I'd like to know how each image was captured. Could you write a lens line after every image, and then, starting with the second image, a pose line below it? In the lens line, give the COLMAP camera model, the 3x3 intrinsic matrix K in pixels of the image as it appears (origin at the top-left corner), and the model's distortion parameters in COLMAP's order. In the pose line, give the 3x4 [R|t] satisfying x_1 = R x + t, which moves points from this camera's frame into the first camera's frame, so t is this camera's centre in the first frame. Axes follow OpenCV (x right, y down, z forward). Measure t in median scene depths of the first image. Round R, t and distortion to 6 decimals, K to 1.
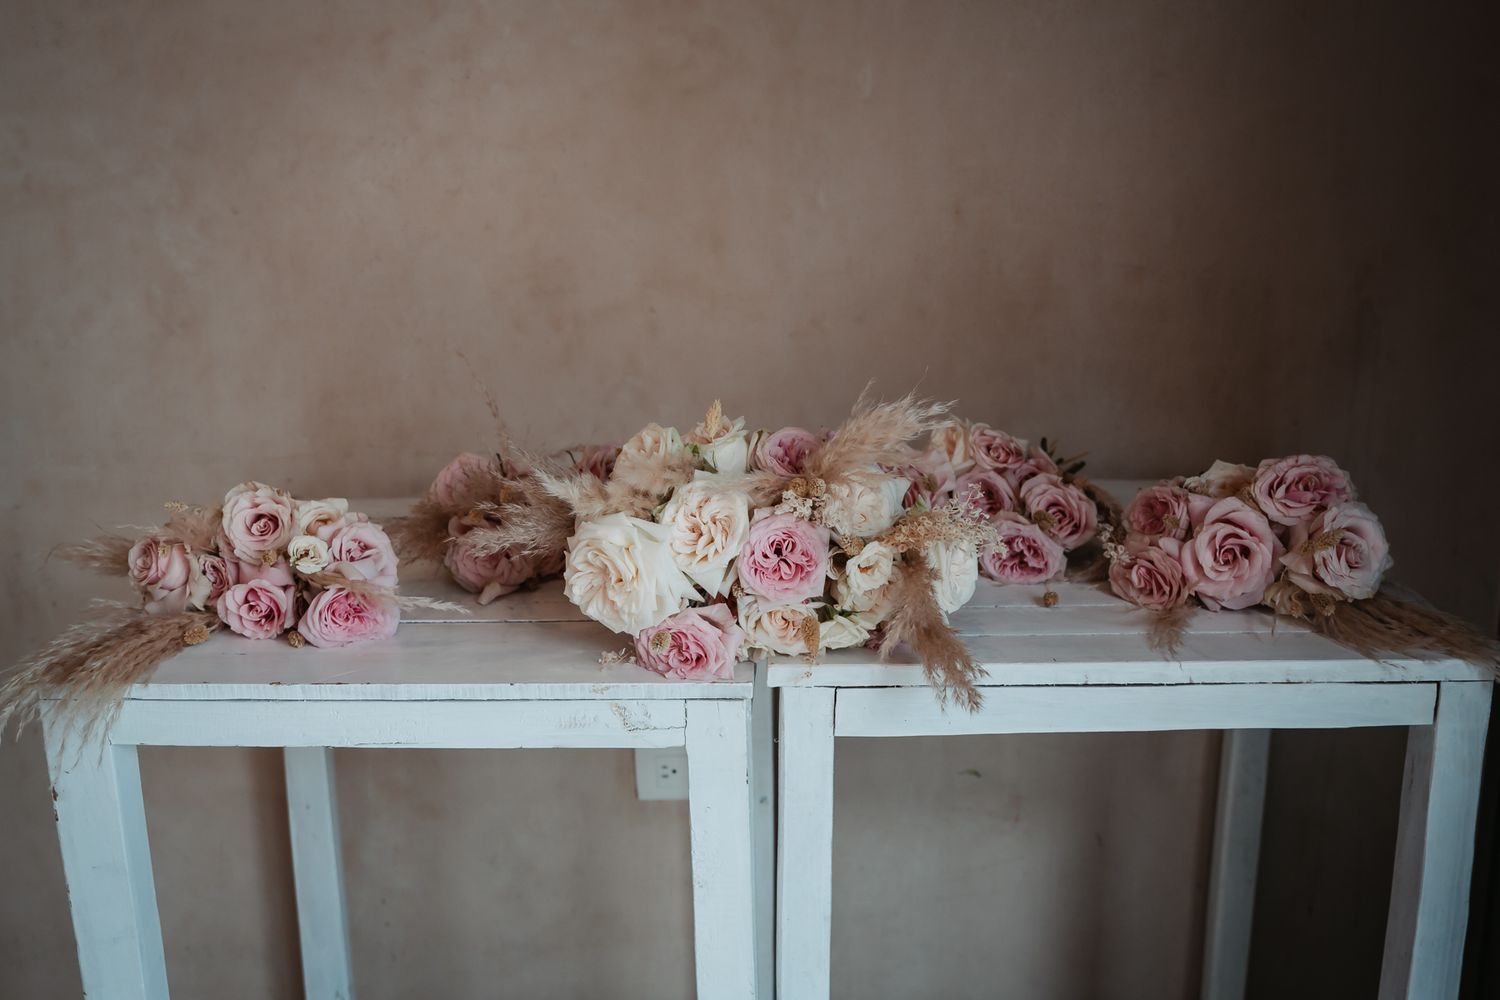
lens RADIAL K [[1681.3, 0, 750.0], [0, 1681.3, 500.0], [0, 0, 1]] dist [-0.000139, -0.000395]
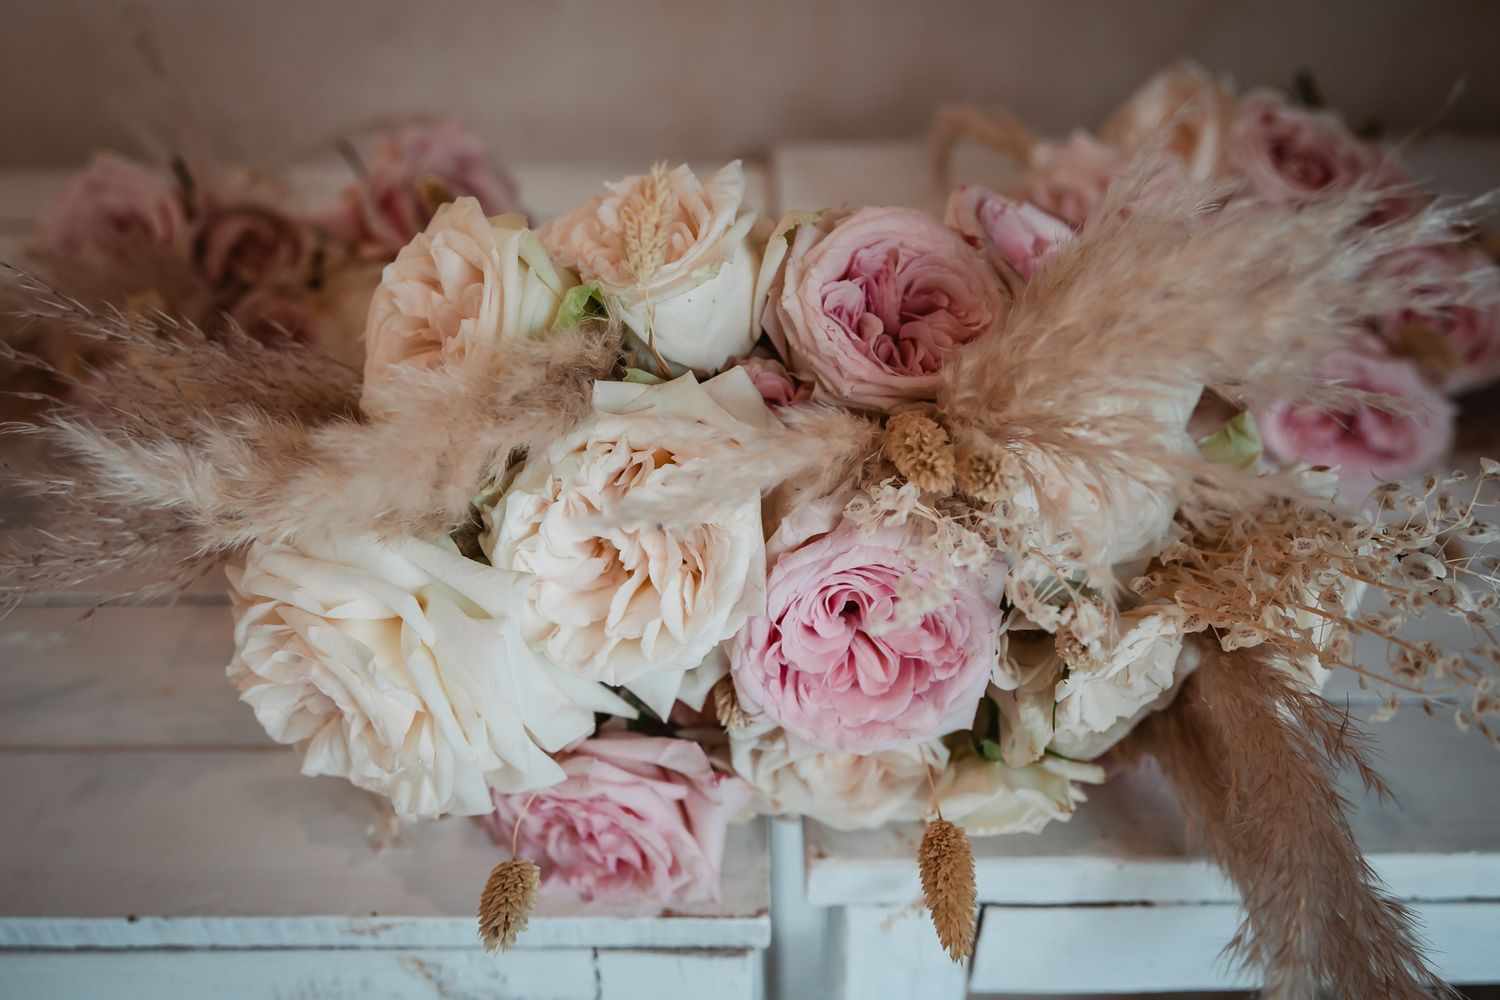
lens RADIAL K [[1383.1, 0, 750.0], [0, 1383.1, 500.0], [0, 0, 1]] dist [0.001637, 0.005117]
pose [[0.999637, -0.008509, 0.025568, -0.010055], [-0.001341, 0.931947, 0.362591, -0.091658], [-0.026913, -0.362494, 0.931598, 0.745106]]
